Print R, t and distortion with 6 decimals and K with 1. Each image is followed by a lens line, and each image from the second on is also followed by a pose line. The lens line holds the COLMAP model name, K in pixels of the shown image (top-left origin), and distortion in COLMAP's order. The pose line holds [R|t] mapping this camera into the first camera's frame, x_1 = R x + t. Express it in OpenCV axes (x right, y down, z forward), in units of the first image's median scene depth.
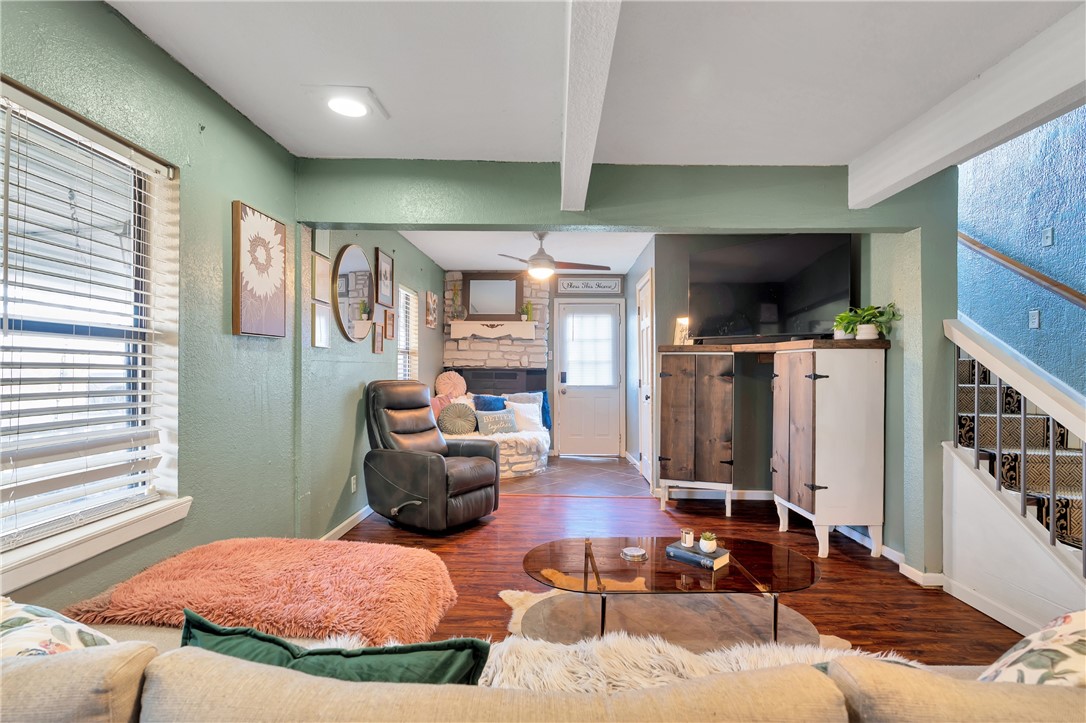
lens RADIAL K [[533.8, 0, 543.0], [0, 533.8, 365.9], [0, 0, 1]] dist [0.000425, 0.000046]
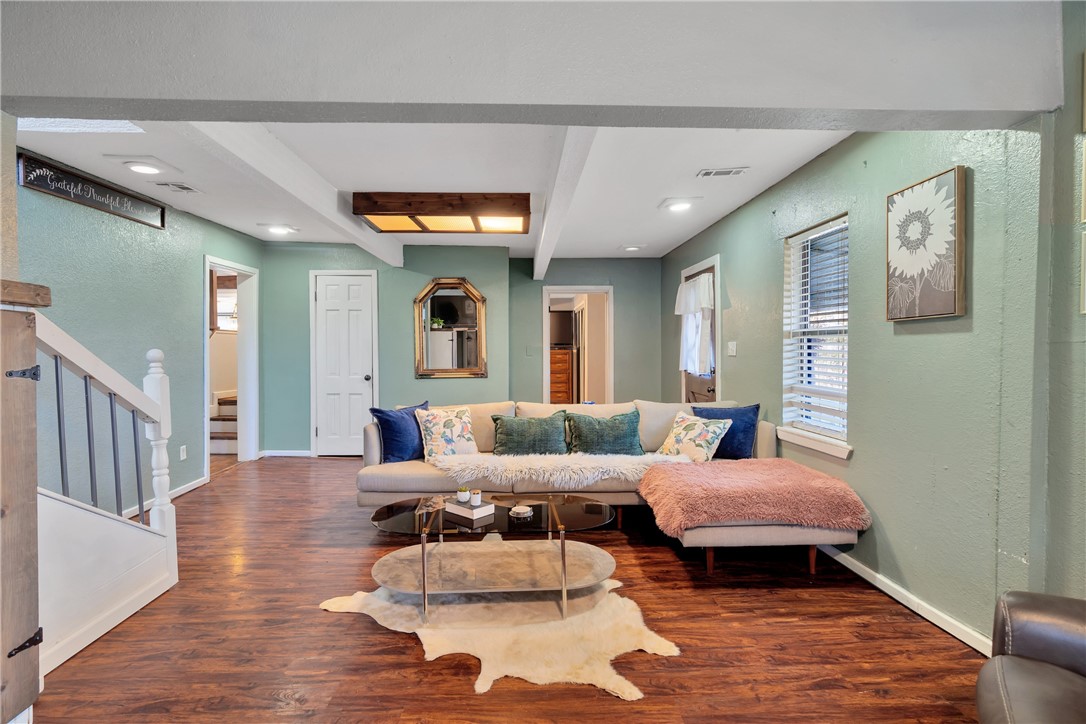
lens RADIAL K [[533.8, 0, 540.8], [0, 533.8, 360.8], [0, 0, 1]] dist [0.000425, 0.000046]
pose [[-0.997480, -0.002197, -0.070918, 0.188408], [-0.003358, 0.999862, 0.016264, 0.004812], [0.070872, 0.016461, -0.997350, 1.924598]]
